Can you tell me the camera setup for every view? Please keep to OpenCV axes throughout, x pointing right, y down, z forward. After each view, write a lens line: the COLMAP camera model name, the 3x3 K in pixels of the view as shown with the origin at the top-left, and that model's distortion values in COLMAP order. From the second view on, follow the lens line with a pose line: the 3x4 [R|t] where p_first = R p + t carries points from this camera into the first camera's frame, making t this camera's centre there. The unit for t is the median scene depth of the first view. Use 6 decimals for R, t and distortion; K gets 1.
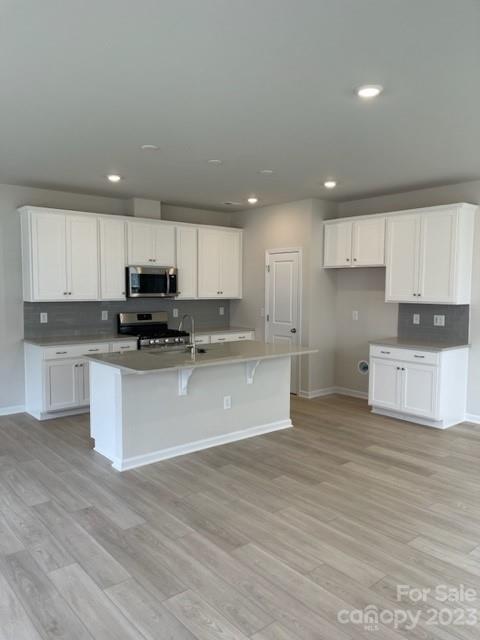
lens RADIAL K [[483.5, 0, 240.0], [0, 483.5, 320.0], [0, 0, 1]] dist [0.040656, -0.001422]
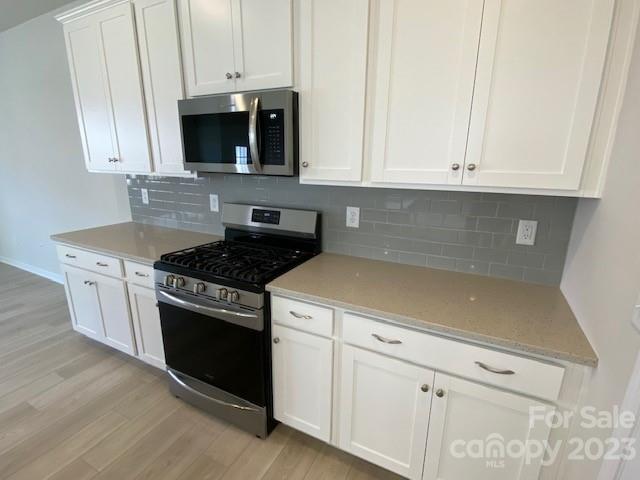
lens RADIAL K [[315.1, 0, 319.3], [0, 315.1, 243.0], [0, 0, 1]] dist [0.046863, -0.043743]
pose [[0.389350, 0.237962, -0.889821, 0.112010], [-0.069434, 0.970886, 0.229259, -0.061620], [0.918469, -0.027479, 0.394537, 1.048061]]
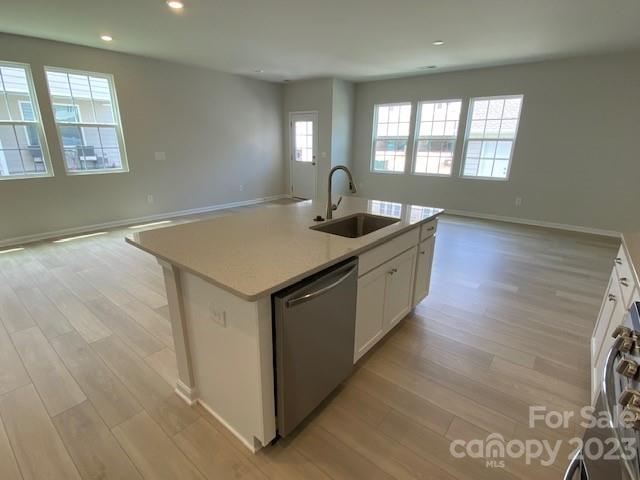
lens RADIAL K [[315.1, 0, 319.3], [0, 315.1, 243.0], [0, 0, 1]] dist [0.046863, -0.043743]
pose [[-0.981715, 0.044041, -0.185192, 0.008255], [-0.027452, 0.929942, 0.366680, -0.061807], [0.188367, 0.365060, -0.911729, 1.147996]]
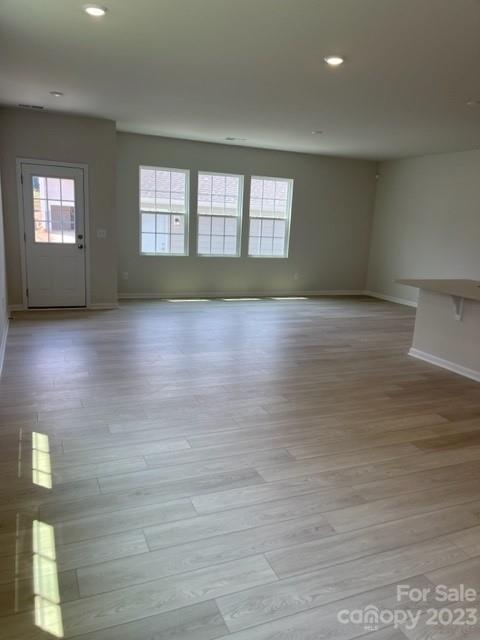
lens RADIAL K [[487.1, 0, 241.6], [0, 487.1, 327.6], [0, 0, 1]] dist [0.010141, -0.000990]
pose [[-0.288988, 0.191883, -0.937906, 0.817716], [-0.117238, 0.965239, 0.233598, -0.028470], [0.950127, 0.177465, -0.256447, 0.592928]]
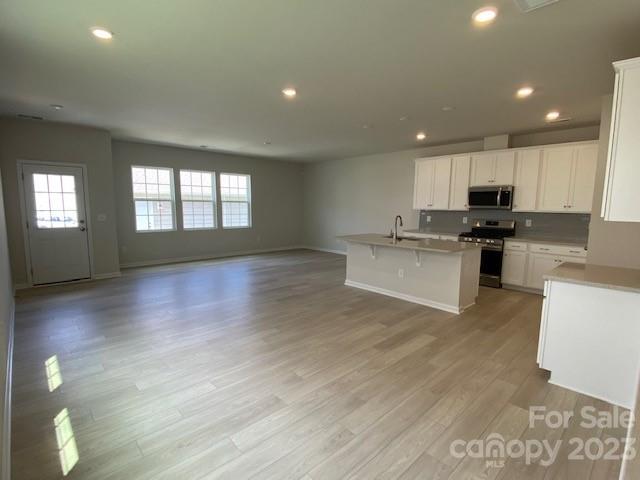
lens RADIAL K [[315.1, 0, 319.3], [0, 315.1, 243.0], [0, 0, 1]] dist [0.046863, -0.043743]
pose [[0.055268, 0.119741, -0.991266, 0.760258], [-0.077856, 0.990277, 0.115281, -0.019295], [0.995432, 0.070805, 0.064053, 0.521531]]
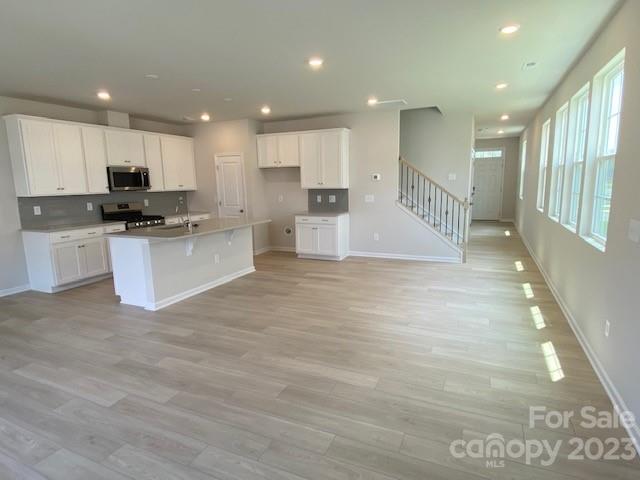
lens RADIAL K [[360.2, 0, 323.1], [0, 360.2, 240.3], [0, 0, 1]] dist [0.025958, -0.001494]
pose [[0.898690, -0.092432, 0.428733, -0.160922], [0.053044, 0.993271, 0.102953, 0.013450], [-0.435364, -0.069781, 0.897546, -0.109431]]
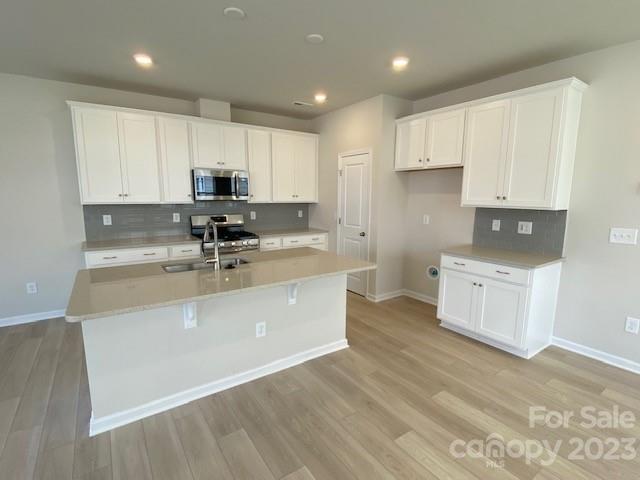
lens RADIAL K [[315.1, 0, 319.3], [0, 315.1, 243.0], [0, 0, 1]] dist [0.046863, -0.043743]
pose [[0.995358, 0.015977, -0.094911, 0.095031], [-0.007878, 0.996341, 0.085101, -0.017109], [0.095923, -0.083958, 0.991842, 0.385184]]
